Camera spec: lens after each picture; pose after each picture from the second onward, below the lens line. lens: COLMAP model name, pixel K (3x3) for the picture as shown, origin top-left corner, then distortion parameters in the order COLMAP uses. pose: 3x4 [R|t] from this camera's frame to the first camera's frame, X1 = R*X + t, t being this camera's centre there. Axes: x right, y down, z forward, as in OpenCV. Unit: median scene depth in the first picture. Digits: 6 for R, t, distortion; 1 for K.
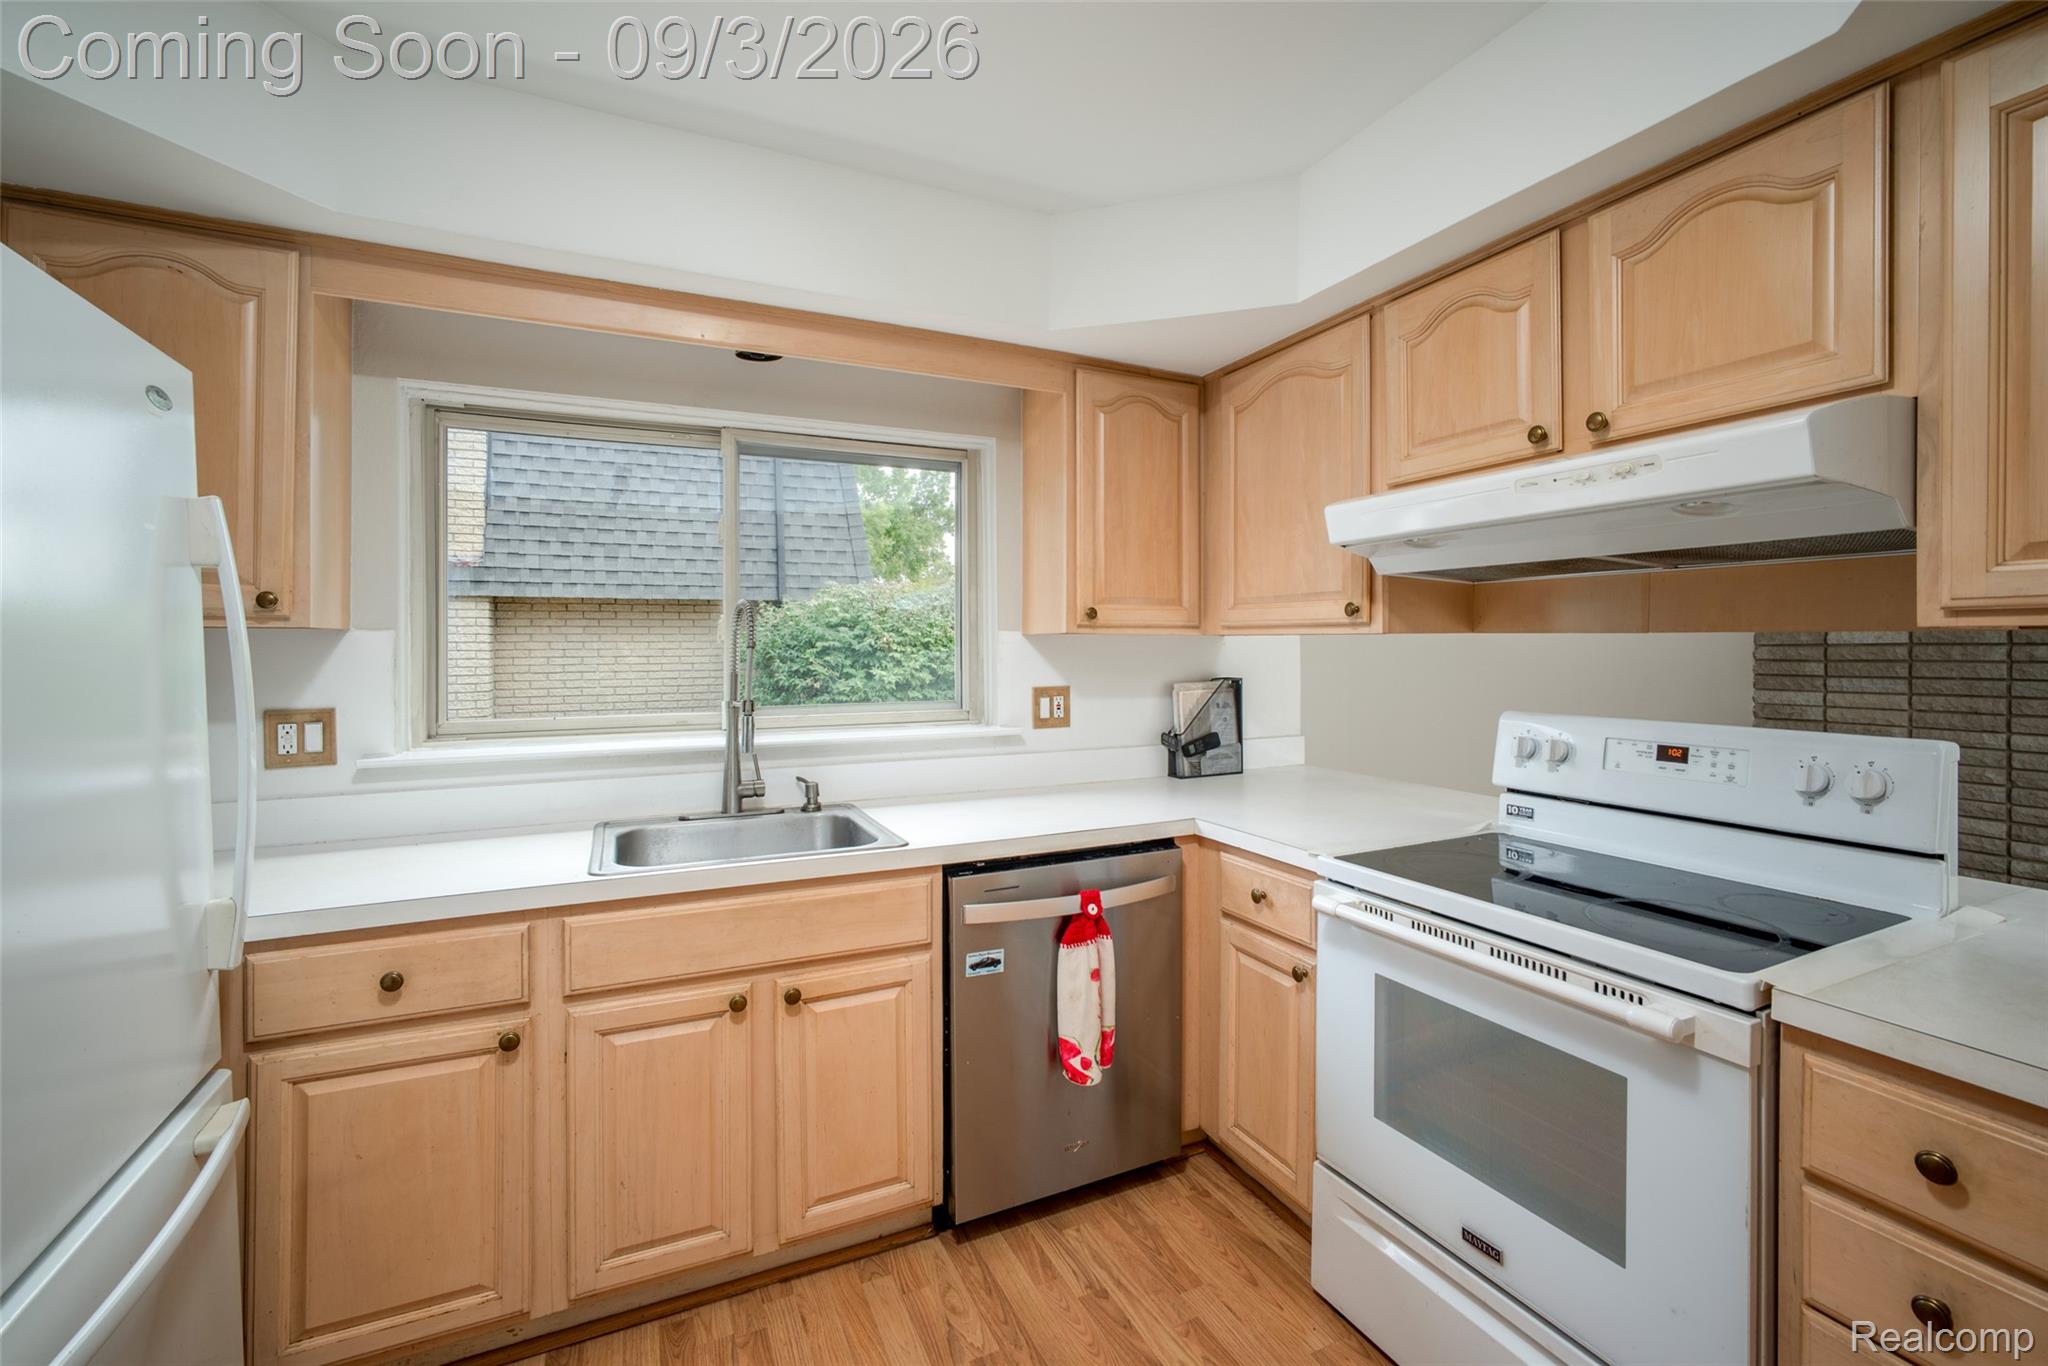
lens RADIAL K [[870.6, 0, 1030.6], [0, 870.6, 649.3], [0, 0, 1]] dist [-0.022946, 0.003778]
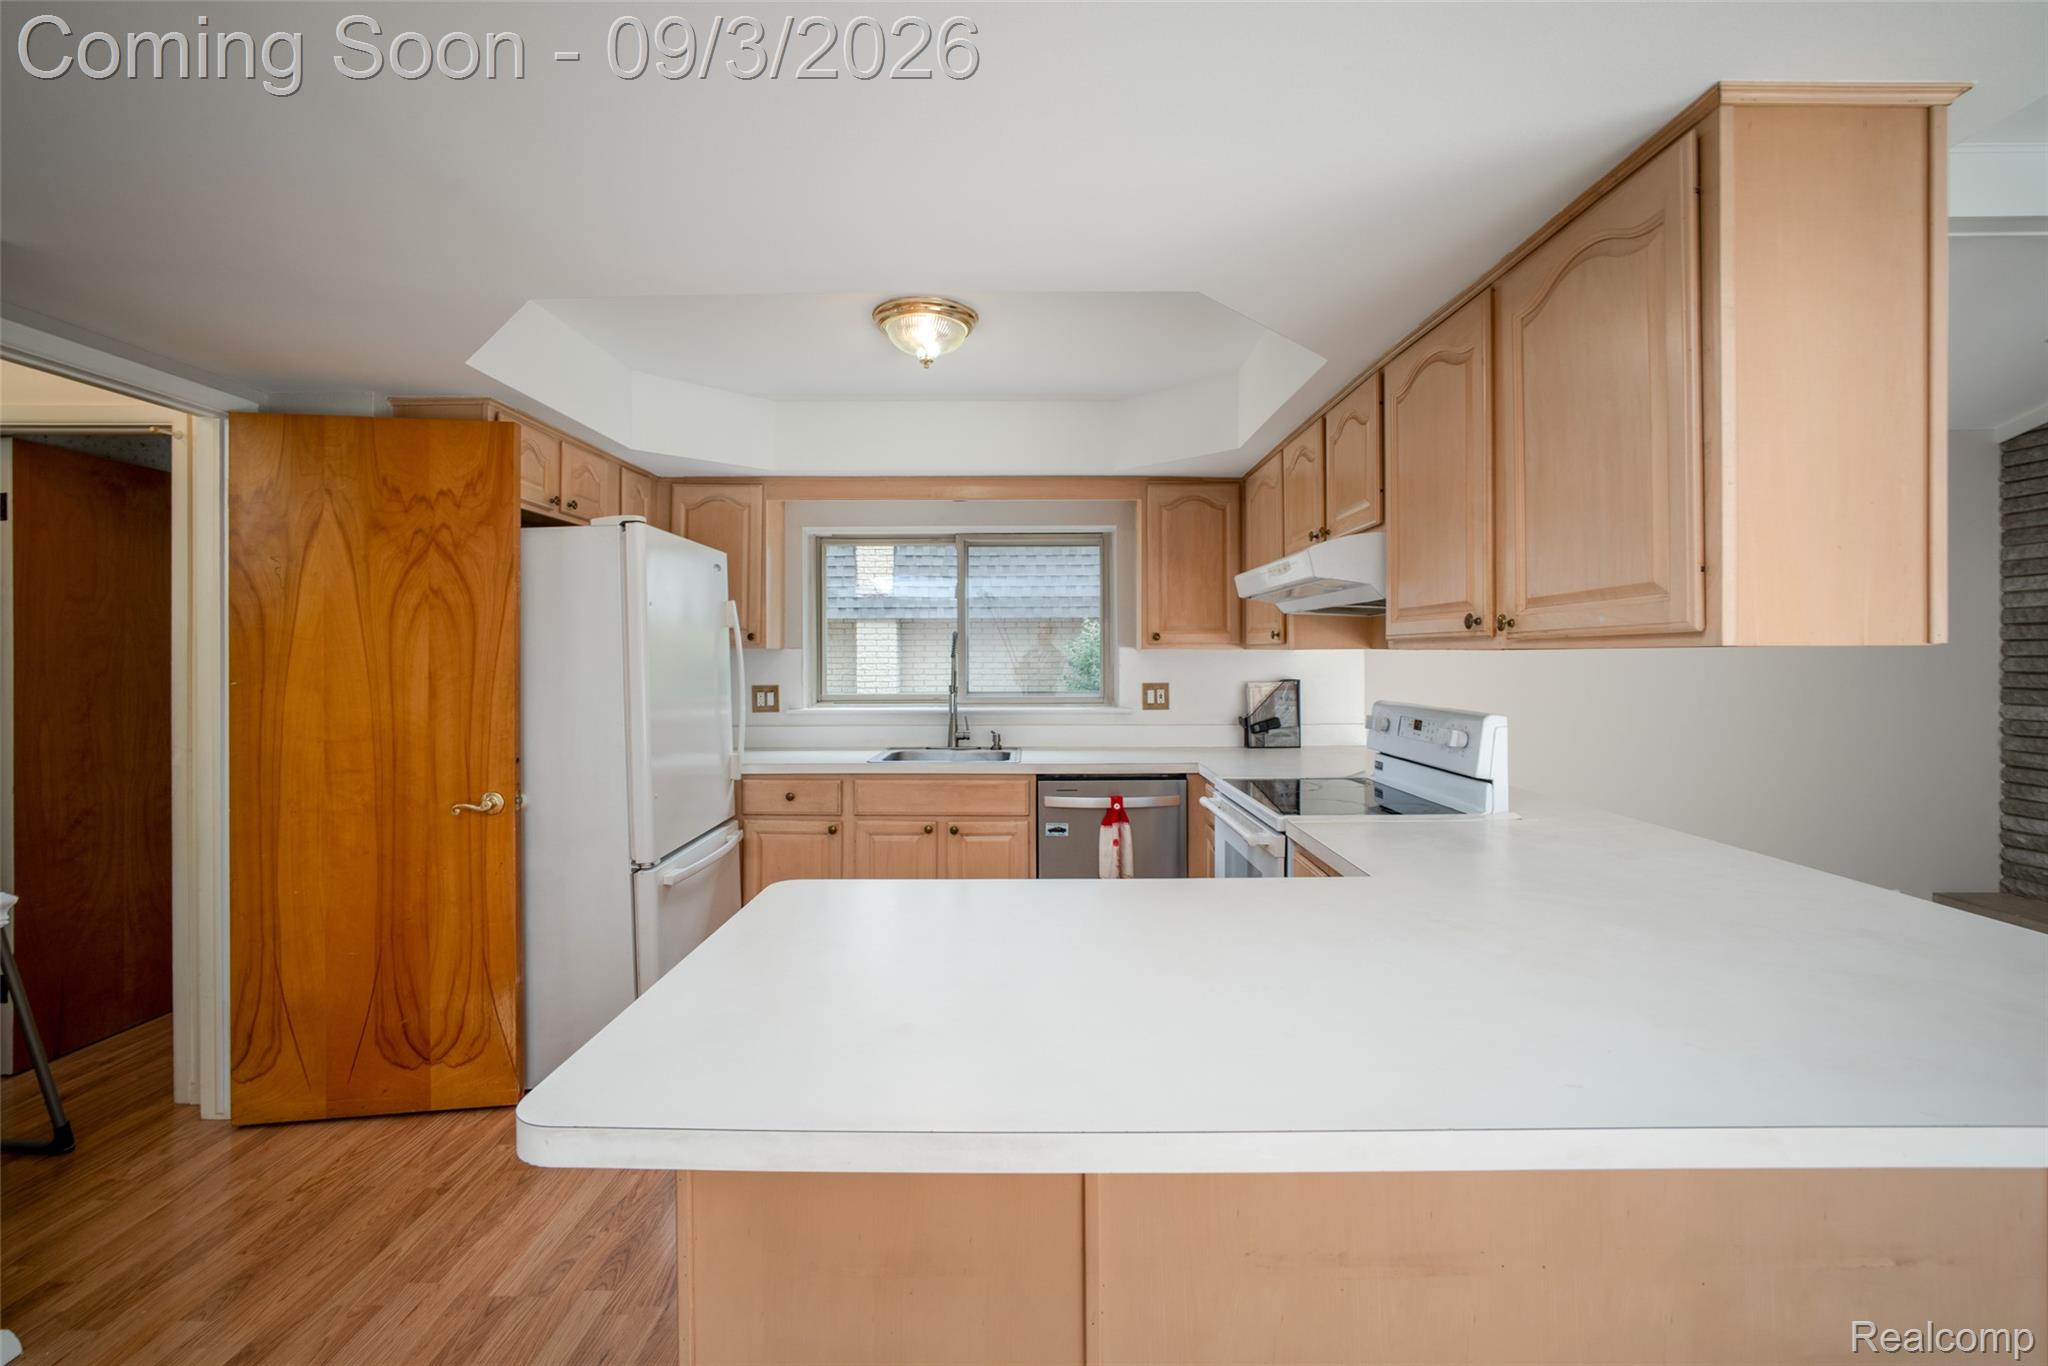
lens RADIAL K [[870.6, 0, 1034.0], [0, 870.6, 655.6], [0, 0, 1]] dist [-0.022946, 0.003778]
pose [[0.906383, 0.001882, -0.422452, 0.655012], [-0.002850, 0.999995, -0.001659, -0.003591], [0.422447, 0.002708, 0.906384, -0.665939]]
